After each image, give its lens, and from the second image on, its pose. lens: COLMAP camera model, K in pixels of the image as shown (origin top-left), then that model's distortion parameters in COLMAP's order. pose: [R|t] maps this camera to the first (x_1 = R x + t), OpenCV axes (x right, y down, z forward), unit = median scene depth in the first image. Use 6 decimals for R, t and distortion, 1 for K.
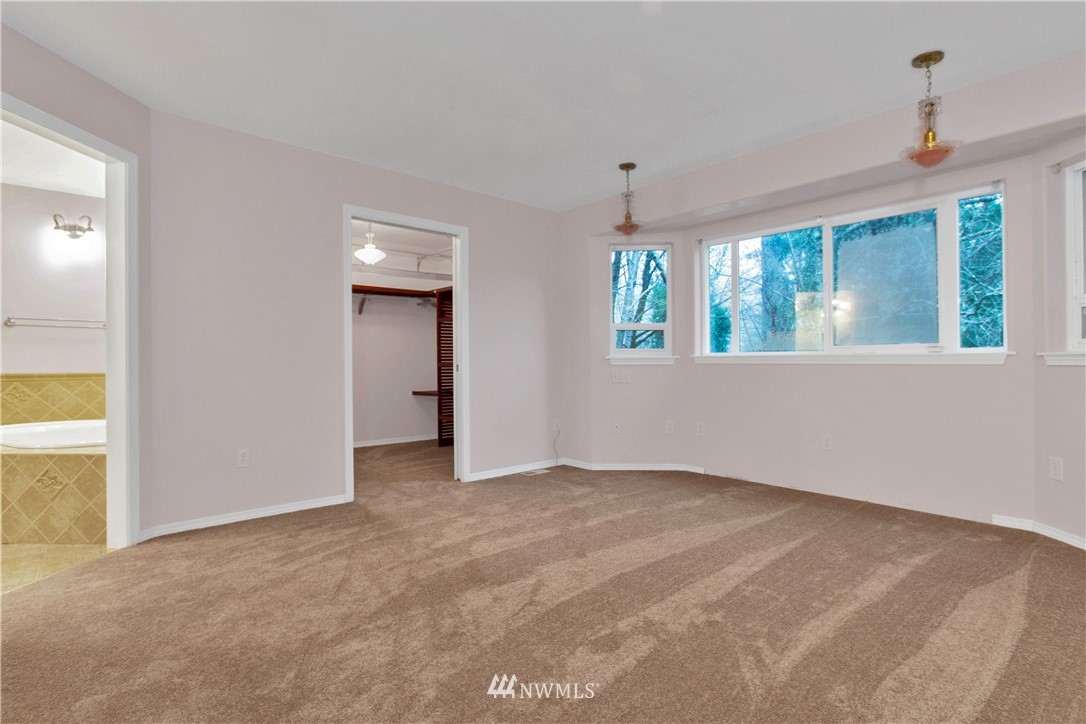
lens RADIAL K [[517.9, 0, 543.0], [0, 517.9, 362.0], [0, 0, 1]] dist [-0.008570, 0.001570]
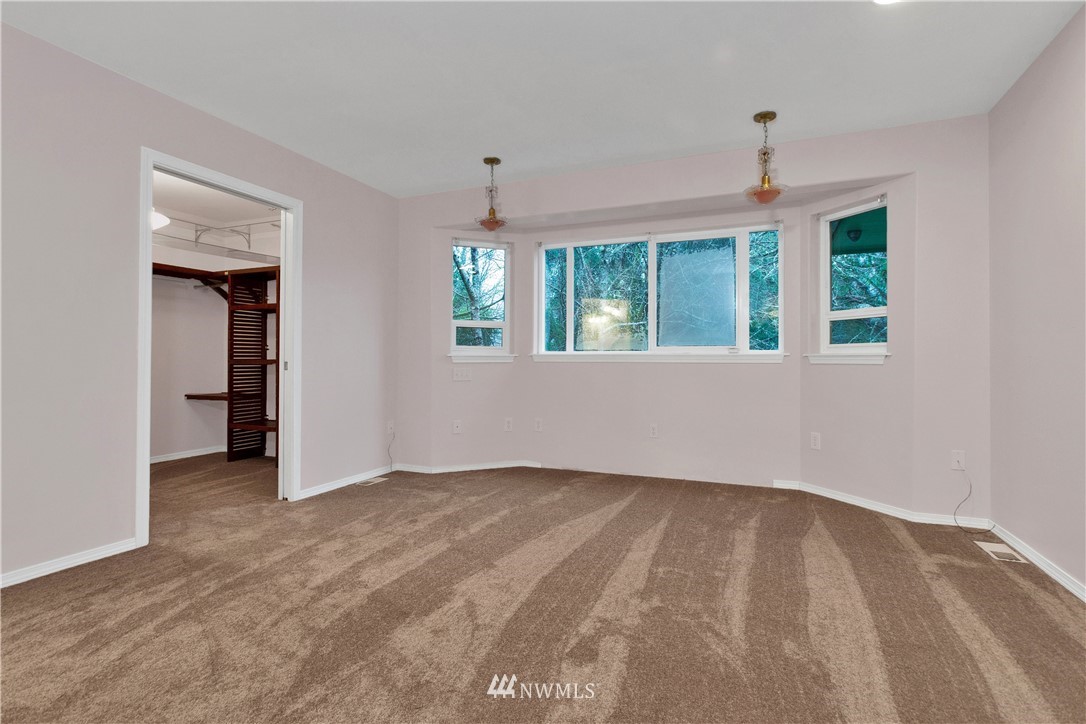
lens RADIAL K [[515.1, 0, 544.2], [0, 515.1, 355.0], [0, 0, 1]] dist [-0.018293, 0.014856]
pose [[0.901383, 0.008440, 0.432941, -0.216033], [-0.004570, 0.999940, -0.009979, 0.000202], [-0.432999, 0.007016, 0.901367, 0.100142]]
